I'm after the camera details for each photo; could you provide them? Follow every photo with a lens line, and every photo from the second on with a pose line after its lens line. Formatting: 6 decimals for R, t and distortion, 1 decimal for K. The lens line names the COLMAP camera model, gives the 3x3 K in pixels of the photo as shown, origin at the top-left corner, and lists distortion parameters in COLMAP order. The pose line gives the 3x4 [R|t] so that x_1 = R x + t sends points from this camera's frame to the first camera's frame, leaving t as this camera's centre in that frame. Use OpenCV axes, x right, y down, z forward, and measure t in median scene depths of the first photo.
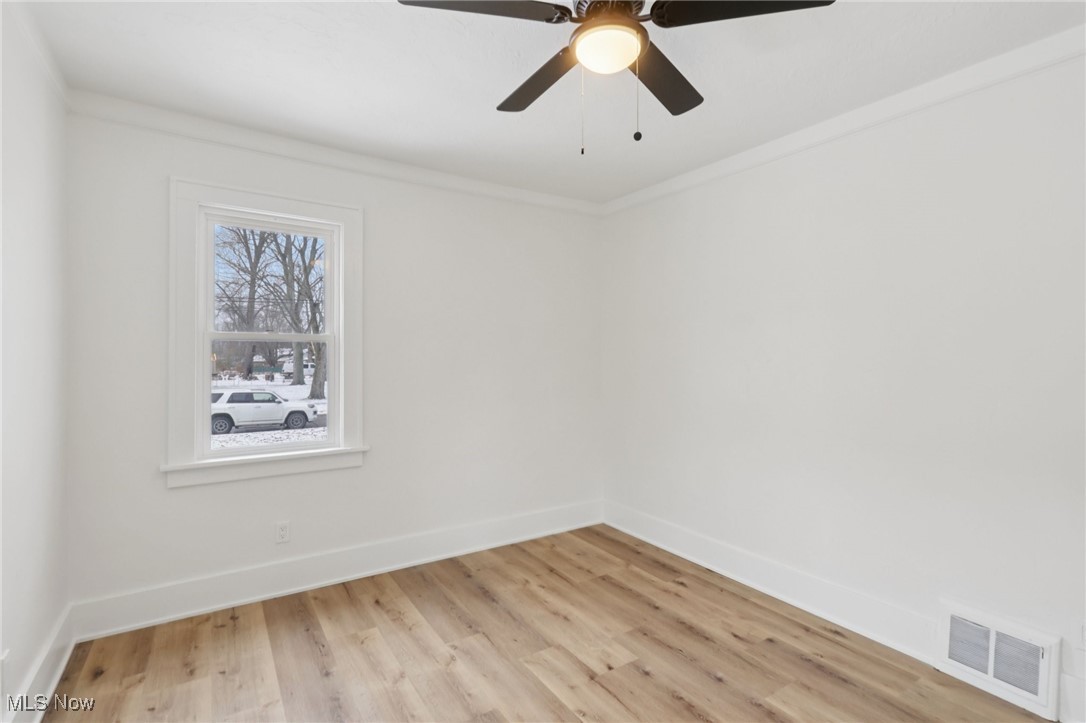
lens RADIAL K [[503.9, 0, 533.7], [0, 503.9, 362.6], [0, 0, 1]] dist [-0.000713, 0.000810]
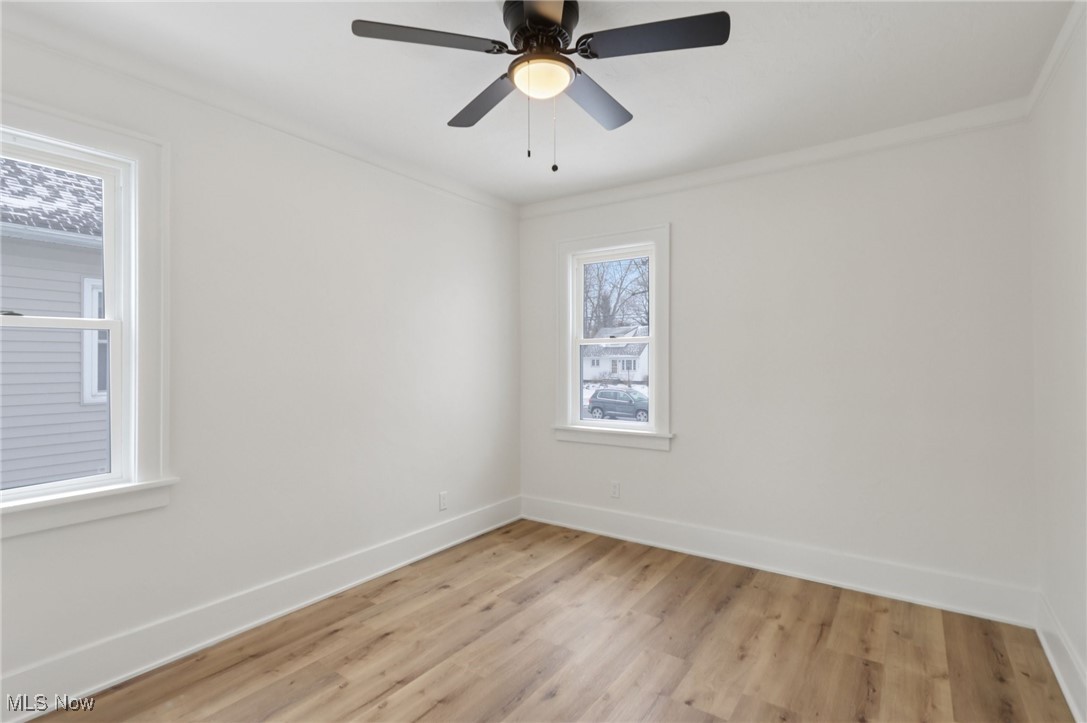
lens RADIAL K [[504.4, 0, 535.6], [0, 504.4, 367.4], [0, 0, 1]] dist [-0.000713, 0.000810]
pose [[0.383478, 0.008983, -0.923506, 0.642990], [-0.012002, 0.999917, 0.004743, 0.016103], [0.923472, 0.009265, 0.383554, 0.310172]]
